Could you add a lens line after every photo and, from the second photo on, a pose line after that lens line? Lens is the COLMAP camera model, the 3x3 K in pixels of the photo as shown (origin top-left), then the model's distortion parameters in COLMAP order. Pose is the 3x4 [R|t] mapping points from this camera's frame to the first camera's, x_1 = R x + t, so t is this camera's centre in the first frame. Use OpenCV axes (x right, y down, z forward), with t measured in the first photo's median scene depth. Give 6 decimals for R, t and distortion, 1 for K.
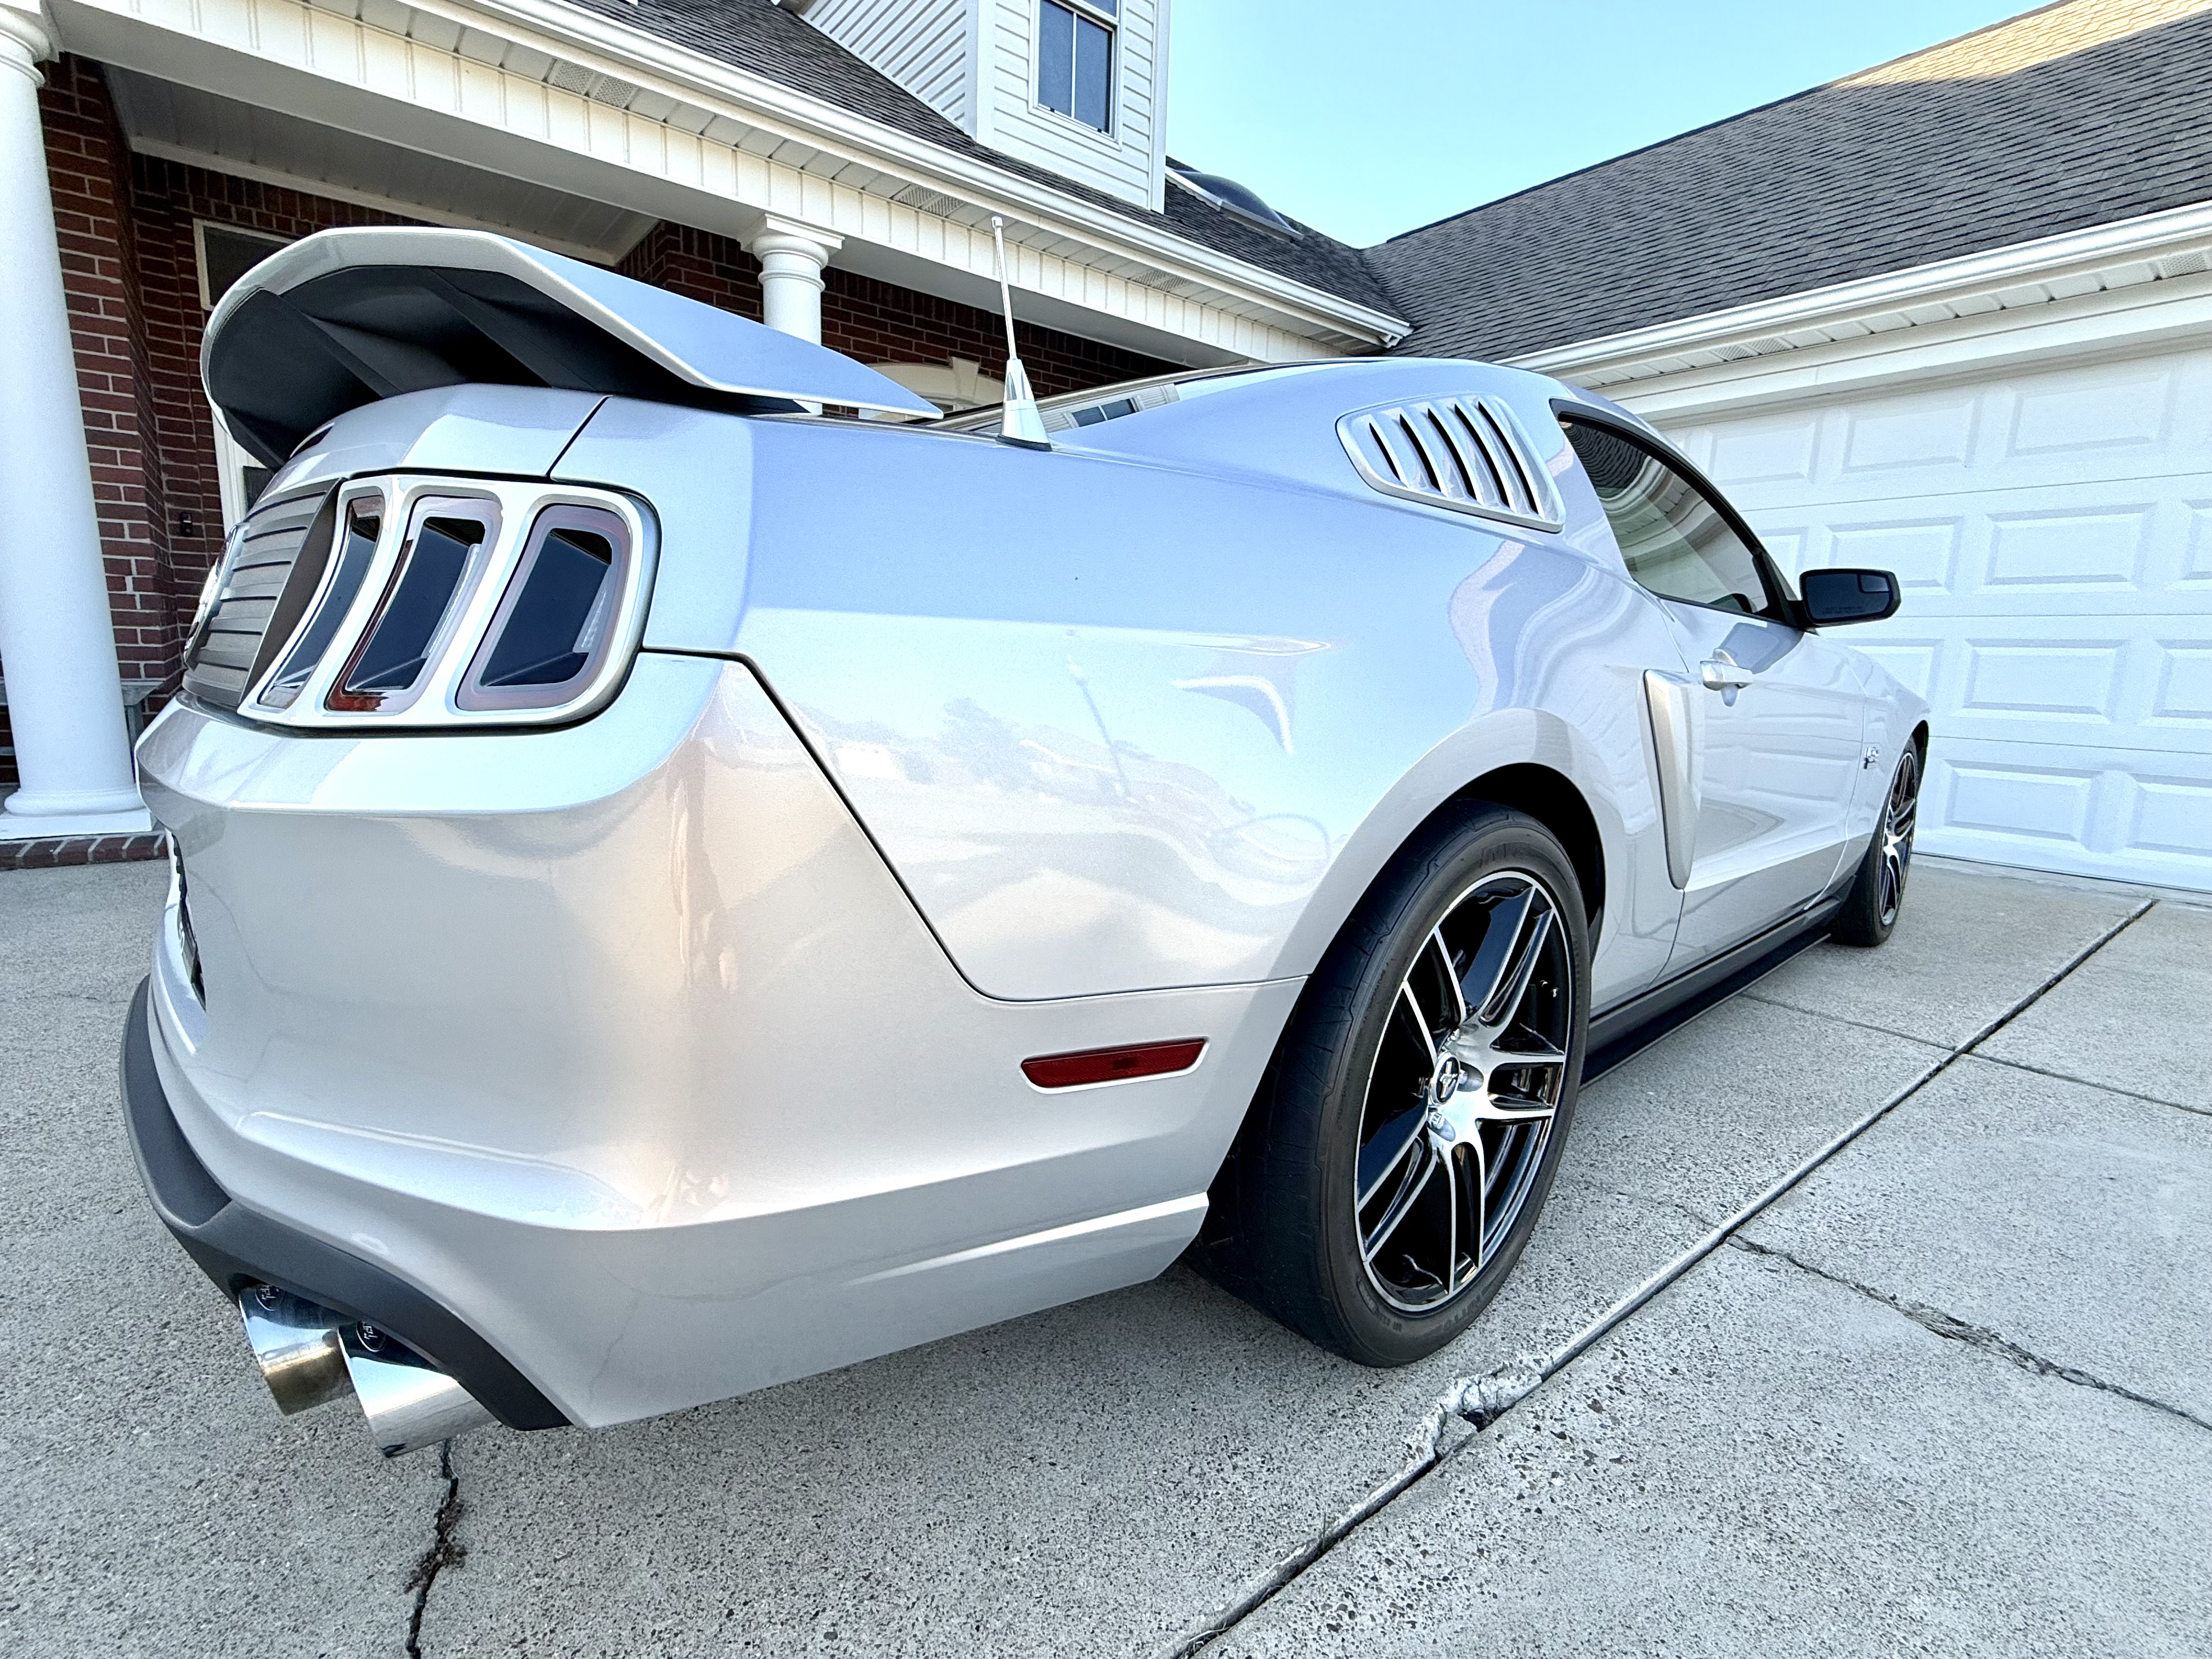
lens RADIAL K [[1016.6, 0, 1098.7], [0, 1016.6, 826.3], [0, 0, 1]] dist [0.001280, -0.001161]
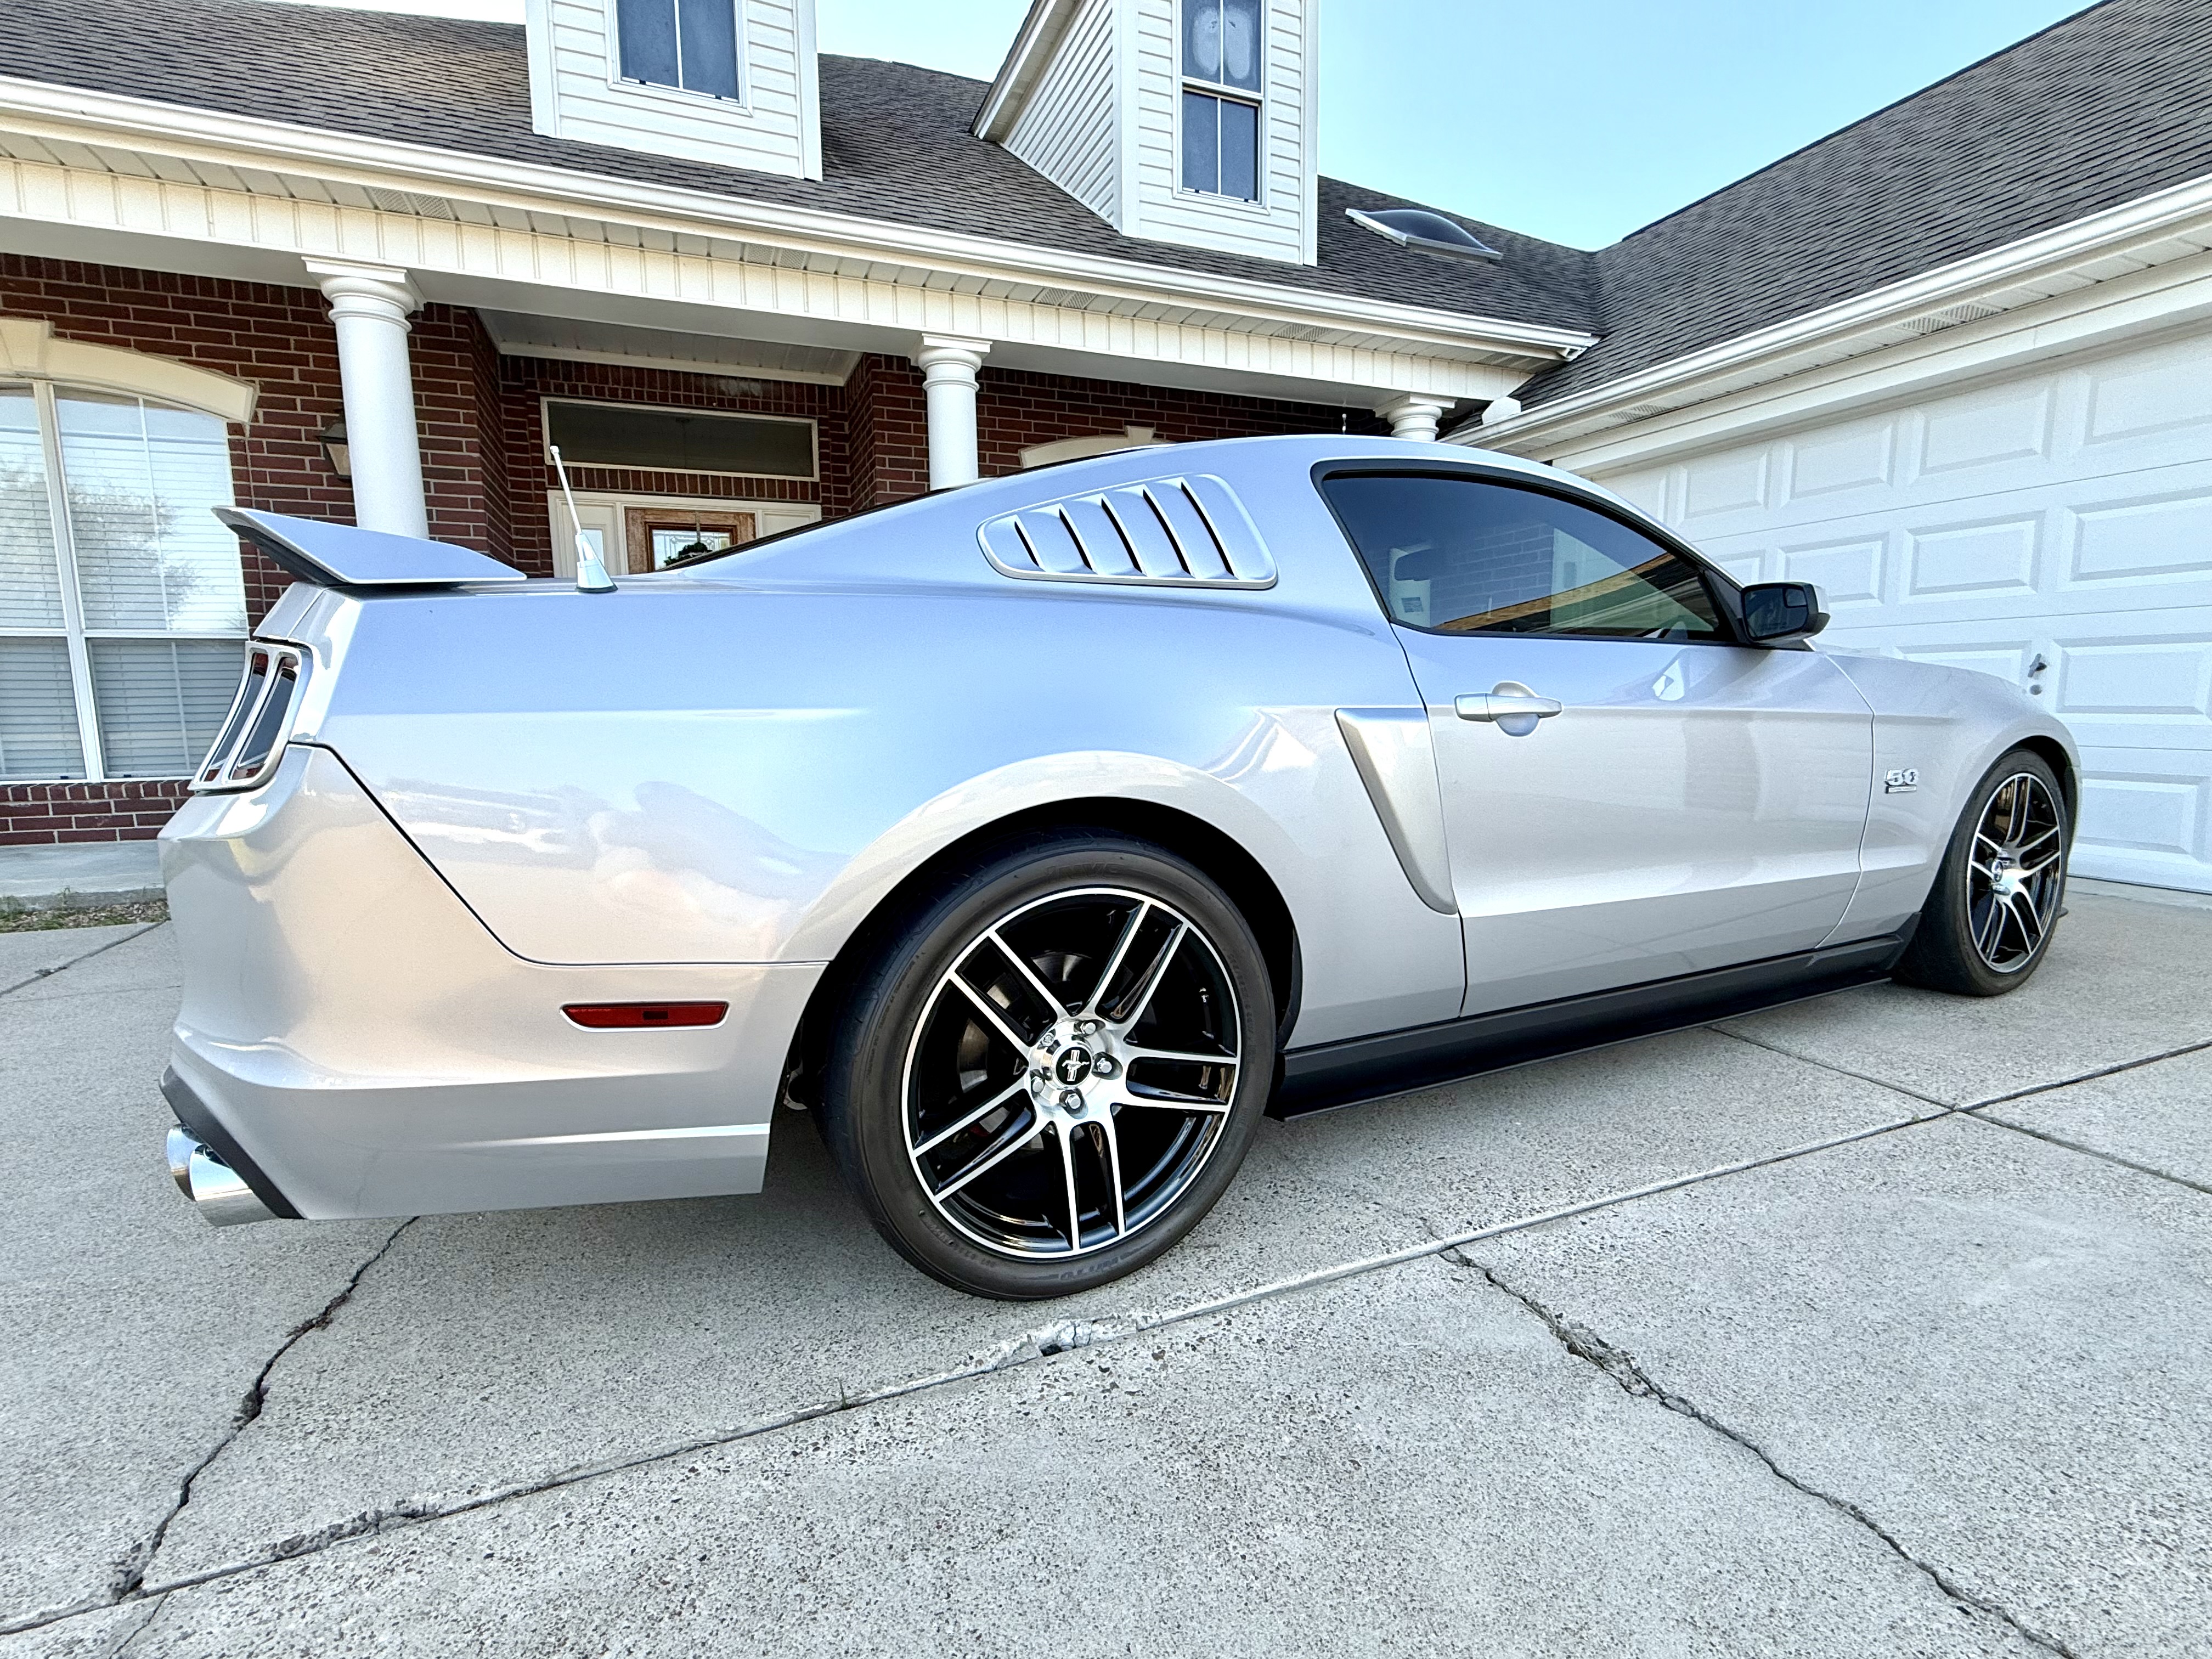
lens RADIAL K [[1016.6, 0, 1099.0], [0, 1016.6, 826.0], [0, 0, 1]] dist [0.001280, -0.001161]
pose [[0.959323, -0.010150, -0.282128, 0.371923], [-0.000885, 0.999240, -0.038958, 0.009122], [0.282309, 0.037623, 0.958586, -0.069678]]
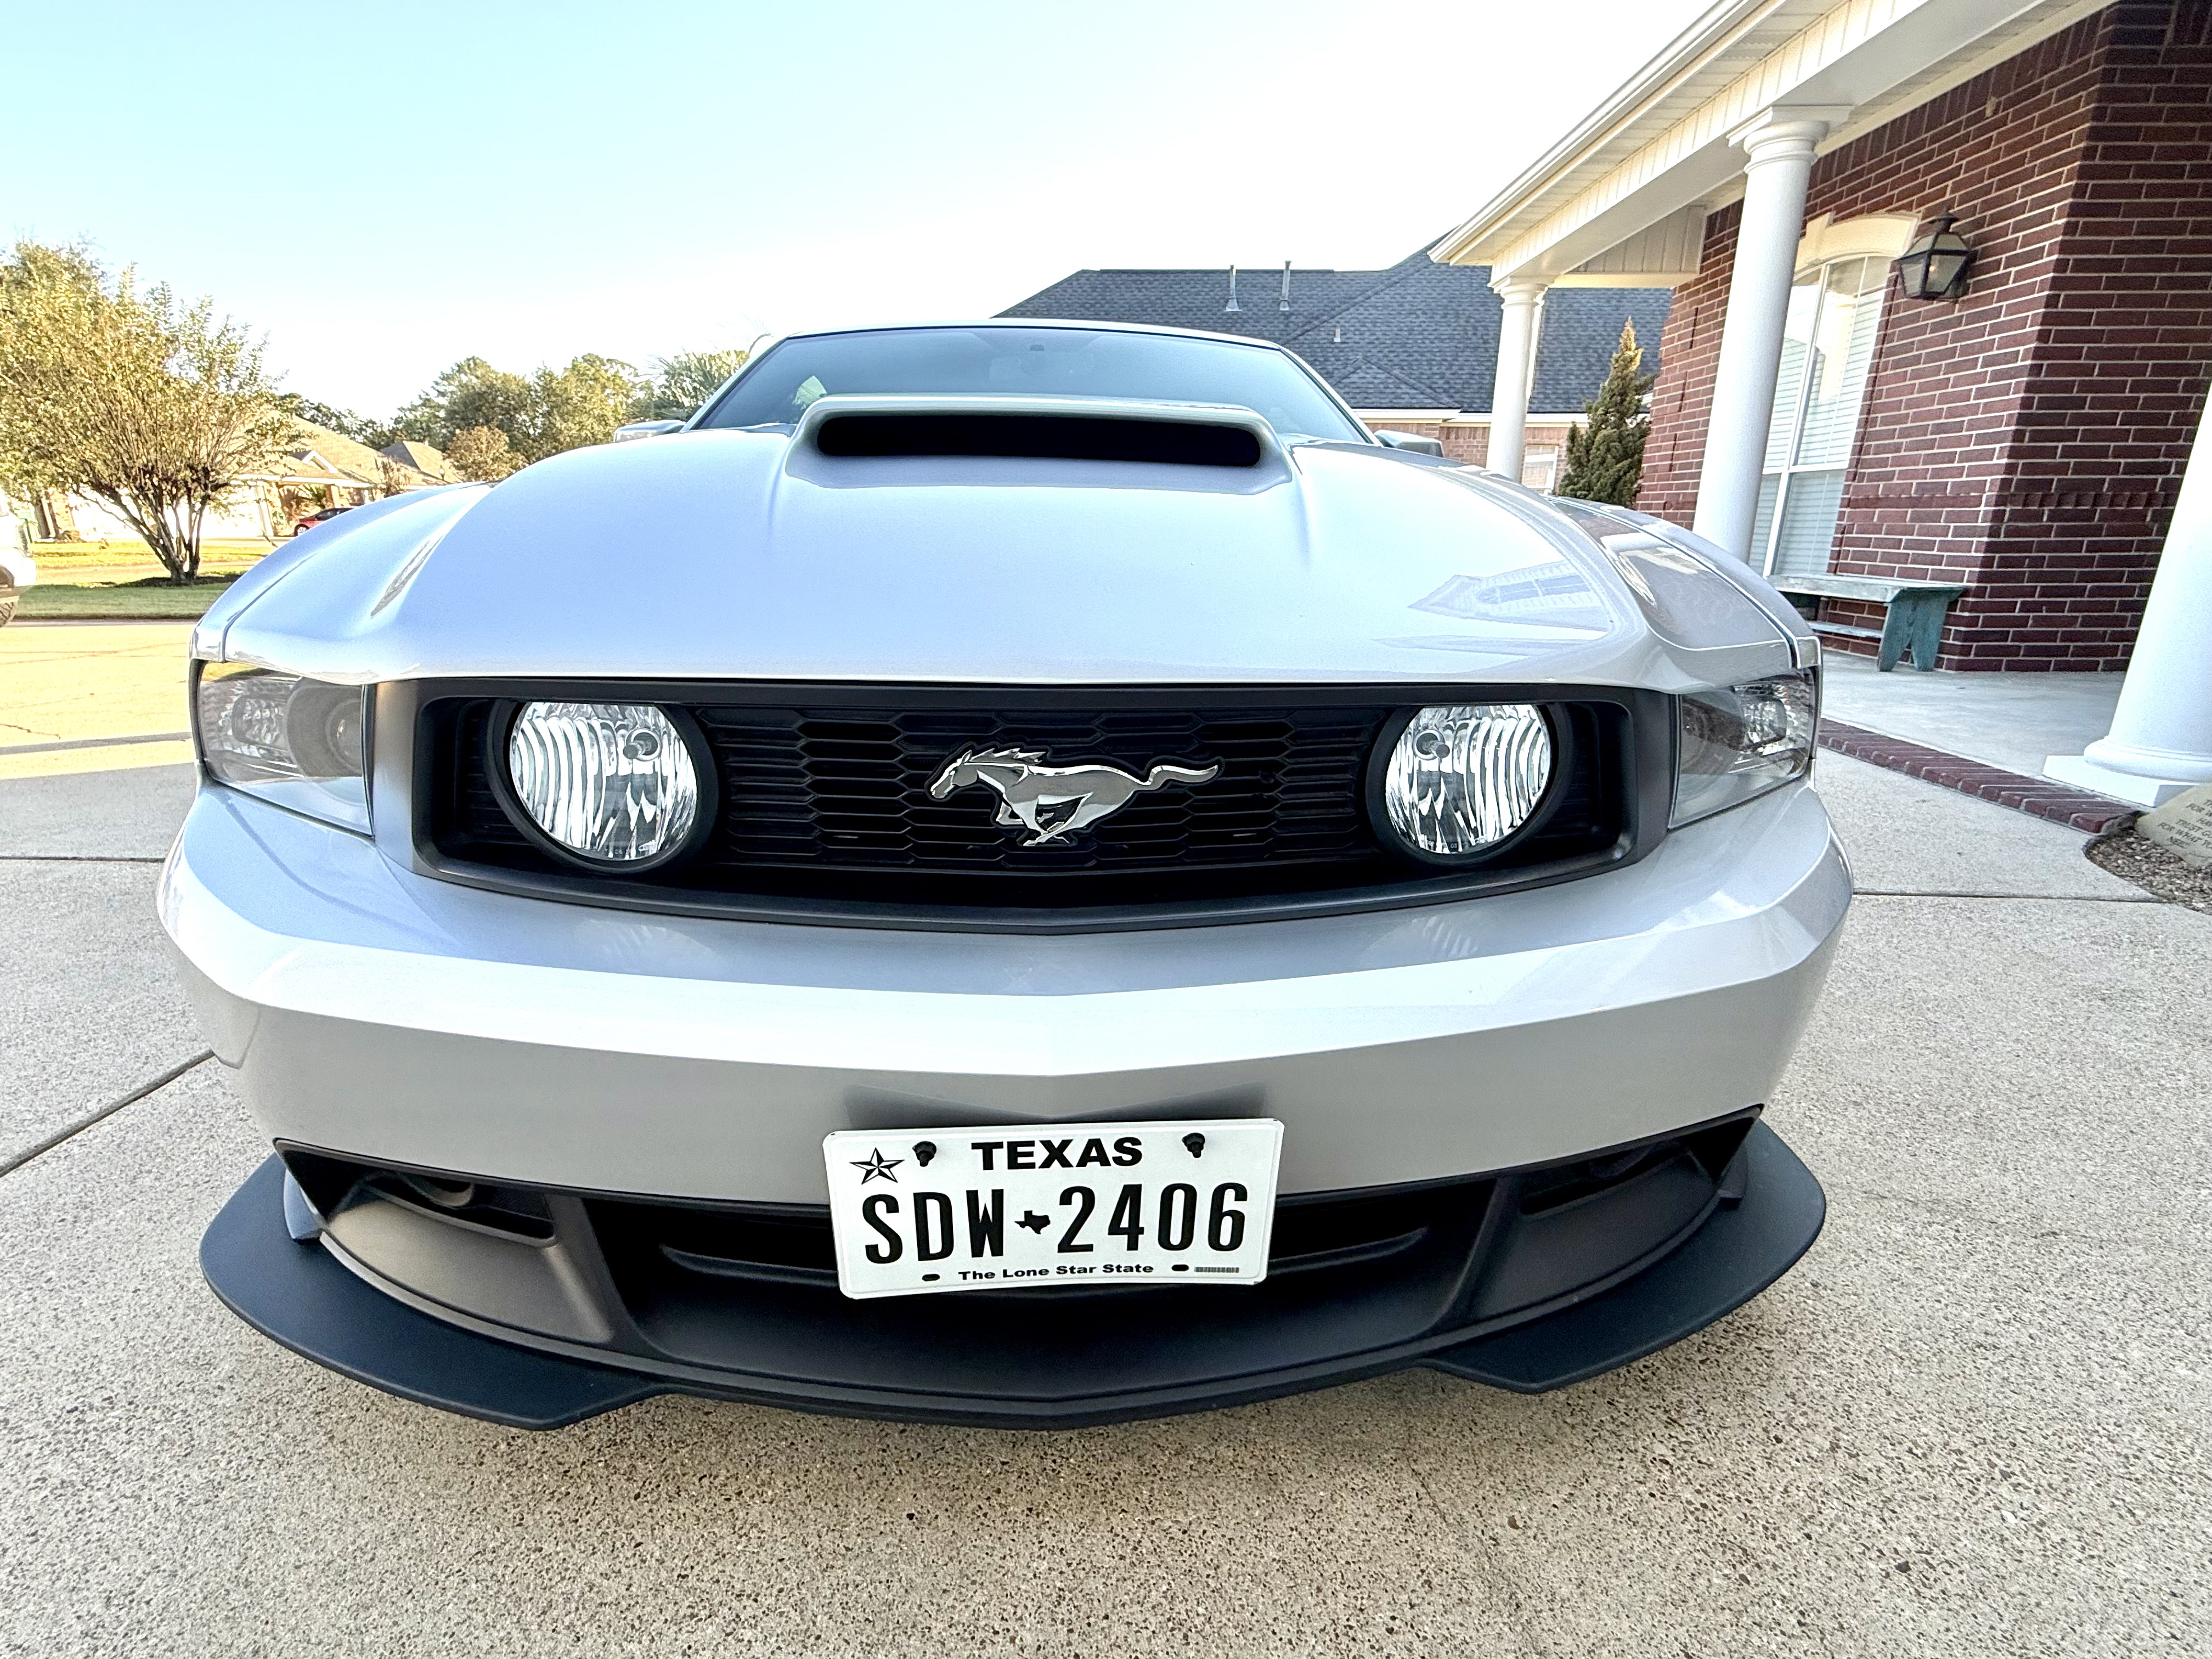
lens RADIAL K [[1016.6, 0, 1108.6], [0, 1016.6, 825.5], [0, 0, 1]] dist [0.001280, -0.001161]
pose [[-0.639414, 0.179509, -0.747614, 1.242742], [-0.156650, 0.921552, 0.355251, -0.298155], [0.752736, 0.344266, -0.561133, 2.020634]]
